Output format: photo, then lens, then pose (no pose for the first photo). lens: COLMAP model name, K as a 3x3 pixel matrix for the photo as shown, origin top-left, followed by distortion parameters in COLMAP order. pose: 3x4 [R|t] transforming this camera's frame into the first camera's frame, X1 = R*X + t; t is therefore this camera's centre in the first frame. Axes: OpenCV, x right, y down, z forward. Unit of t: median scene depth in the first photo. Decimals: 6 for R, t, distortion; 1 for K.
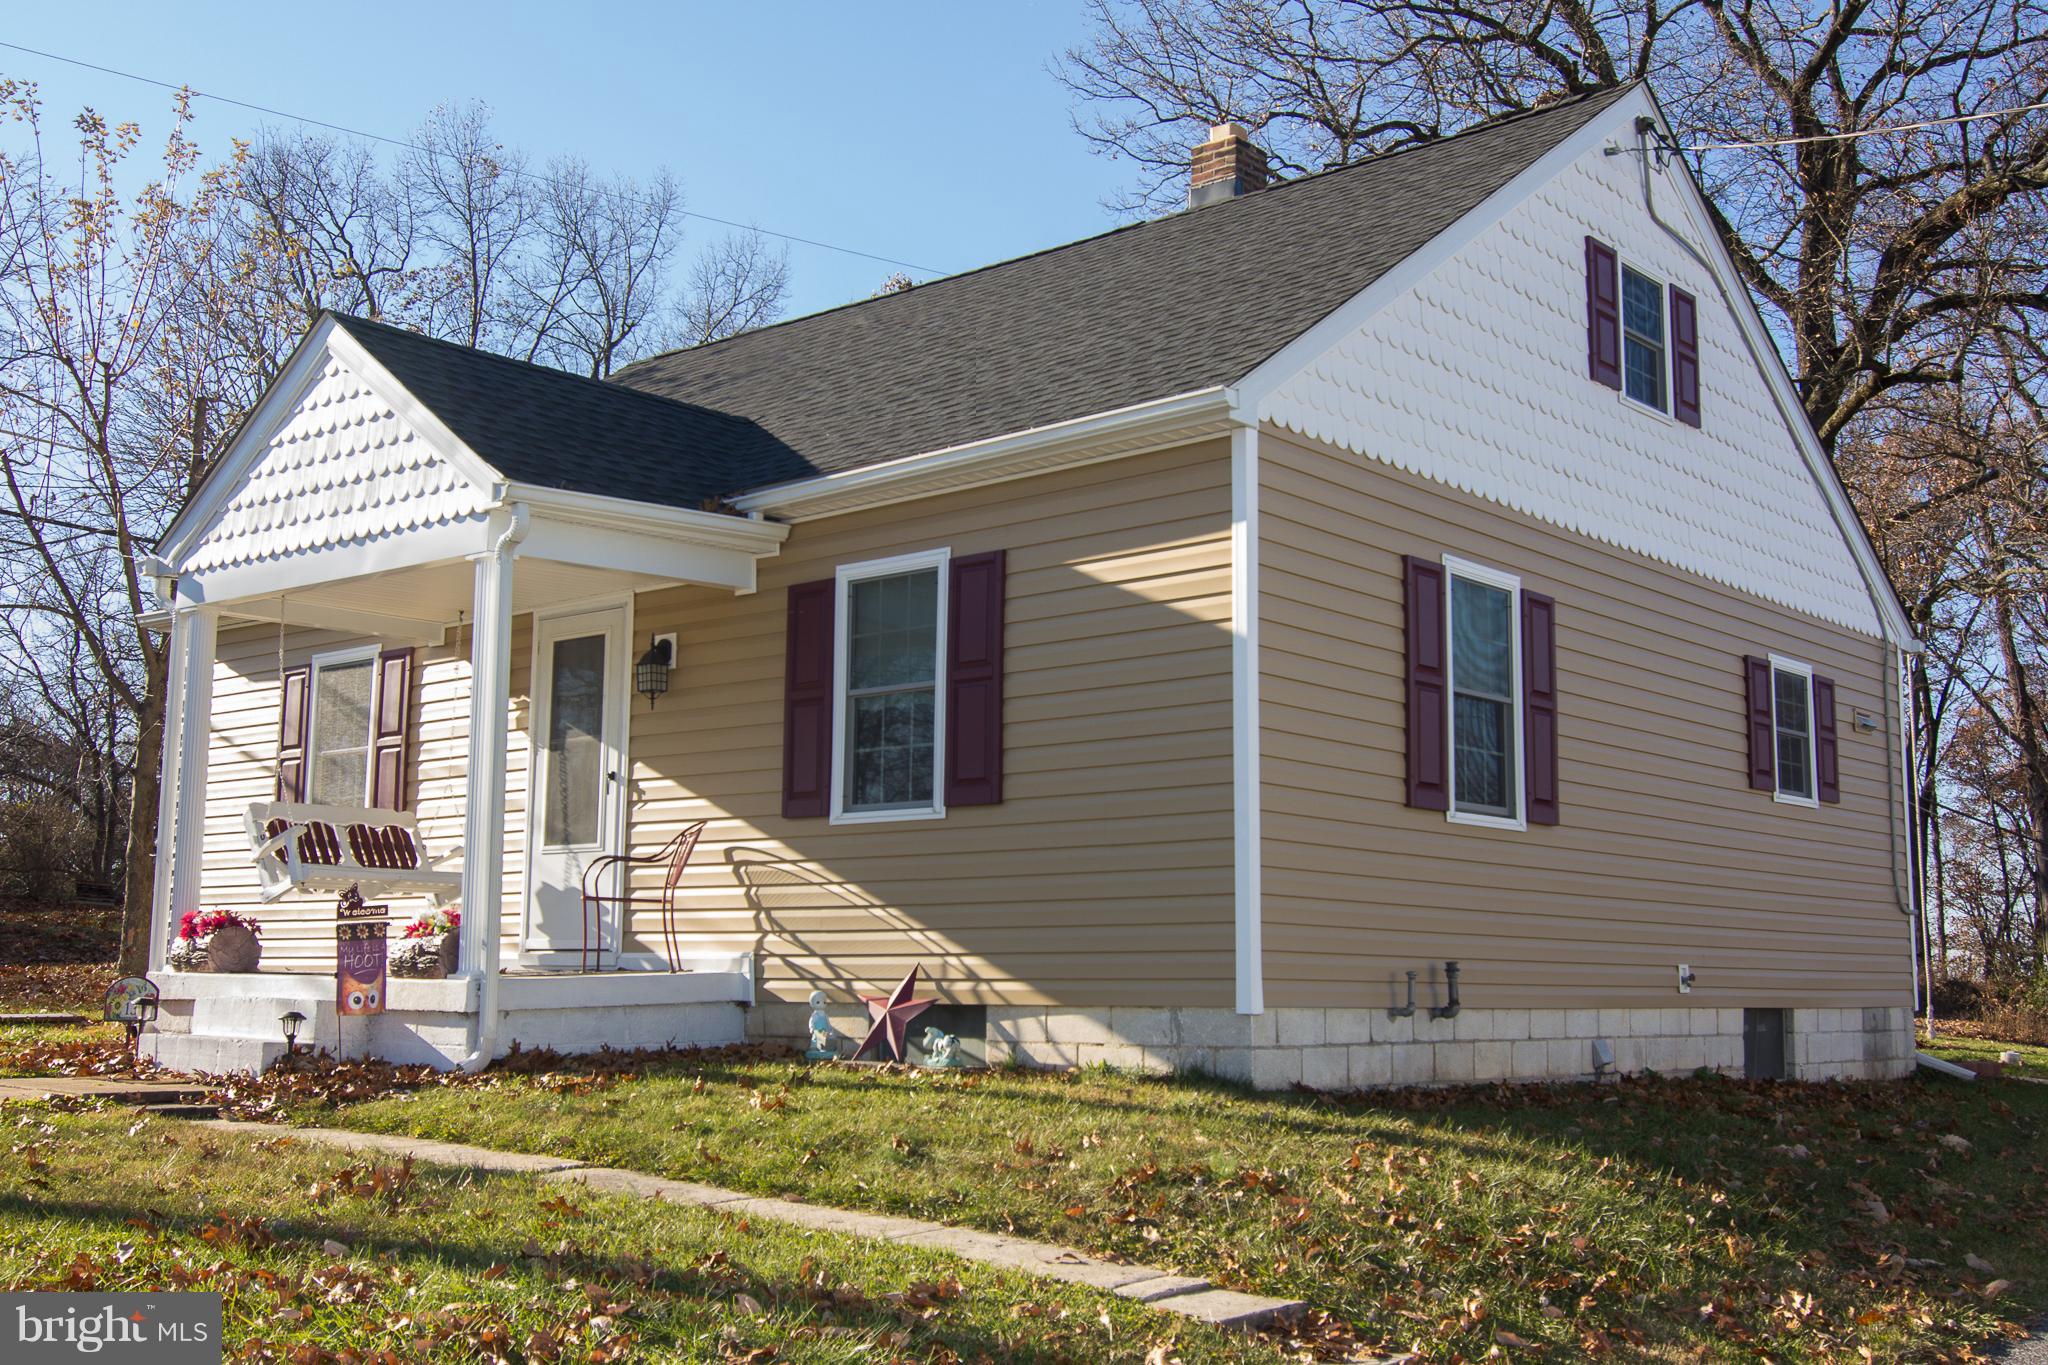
lens RADIAL K [[2132.8, 0, 1024.0], [0, 2132.8, 682.5], [0, 0, 1]] dist [0.010316, 0.002602]
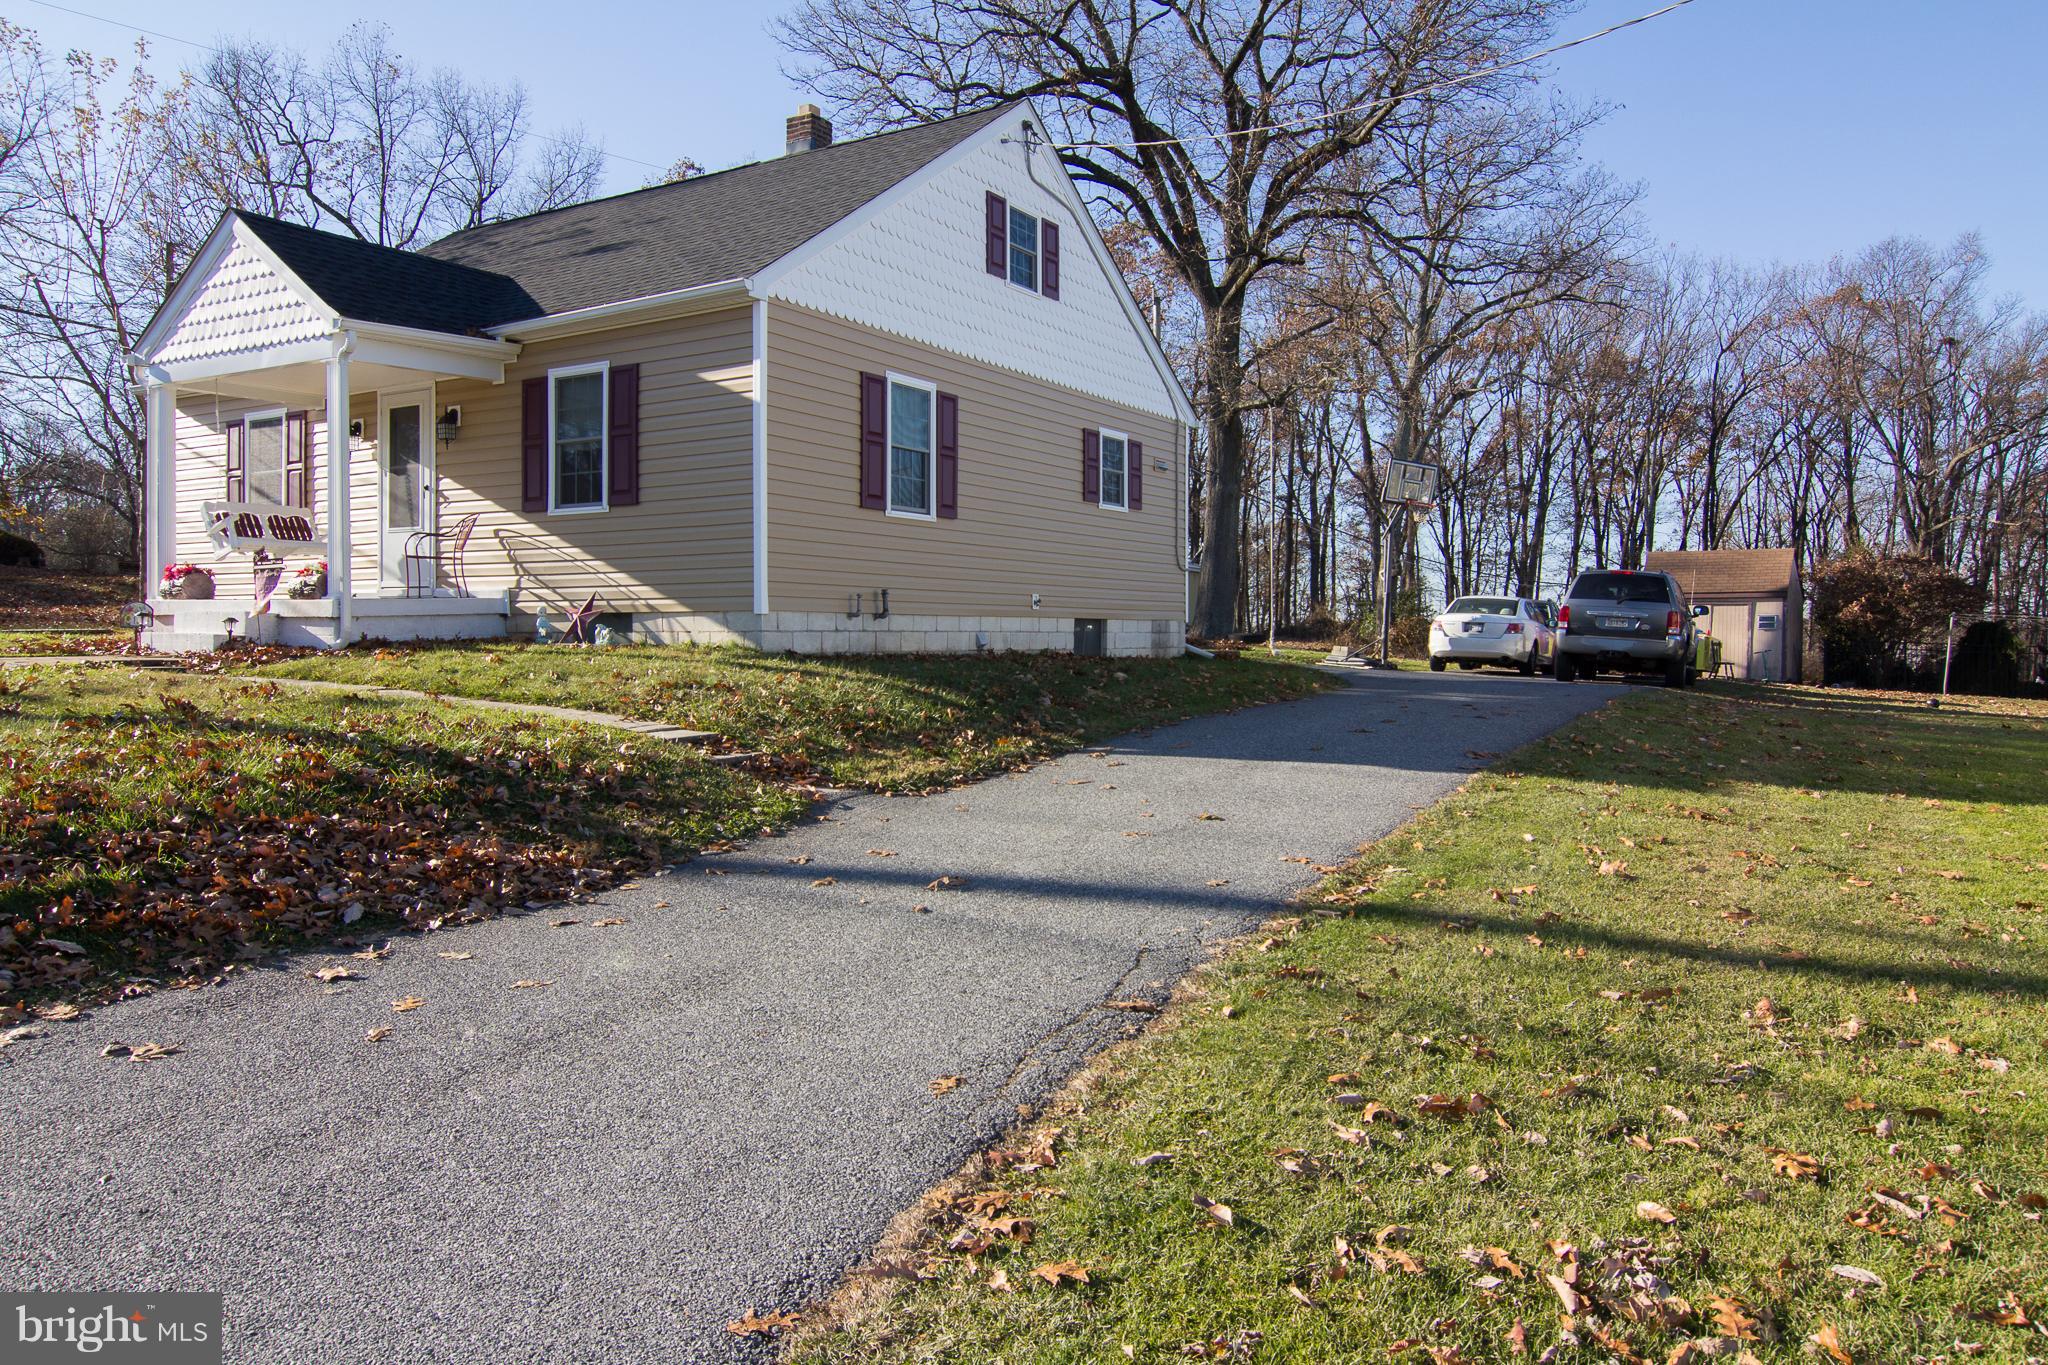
lens RADIAL K [[1389.2, 0, 1023.5], [0, 1389.2, 639.9], [0, 0, 1]] dist [0.001210, -0.005159]
pose [[0.987664, -0.007738, 0.156397, 0.113117], [-0.015067, 0.989448, 0.144104, -0.004388], [-0.155862, -0.144683, 0.977125, -0.208732]]
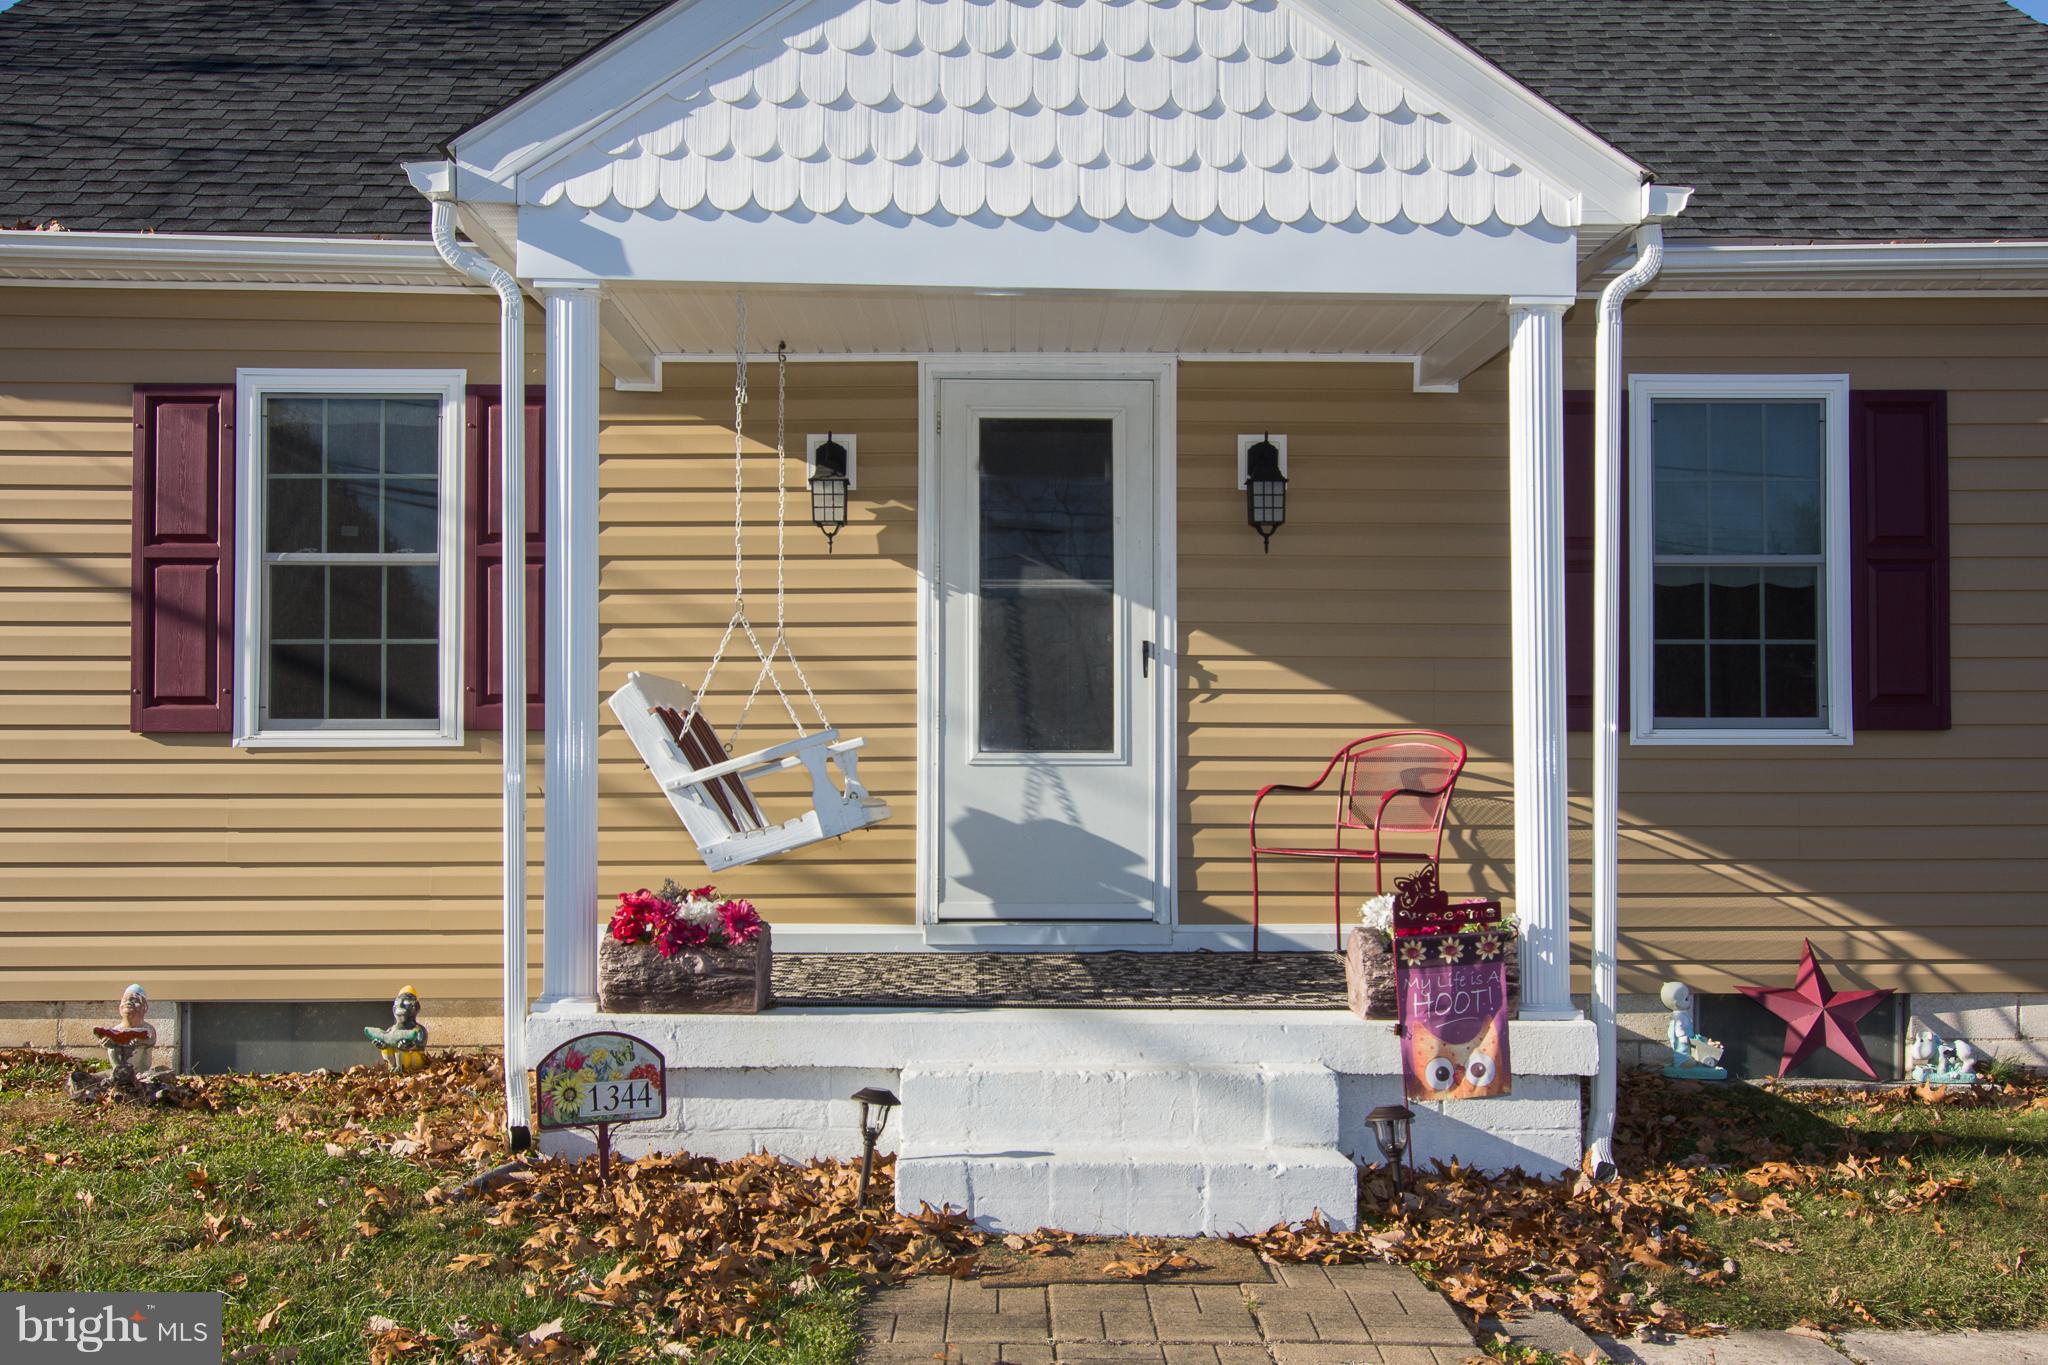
lens RADIAL K [[2107.7, 0, 1024.7], [0, 2107.7, 740.7], [0, 0, 1]] dist [0.011692, -0.000541]
pose [[0.745930, 0.002966, 0.666017, -0.658395], [-0.086539, 0.991944, 0.092506, 0.016735], [-0.660378, -0.126639, 0.740178, 0.574266]]
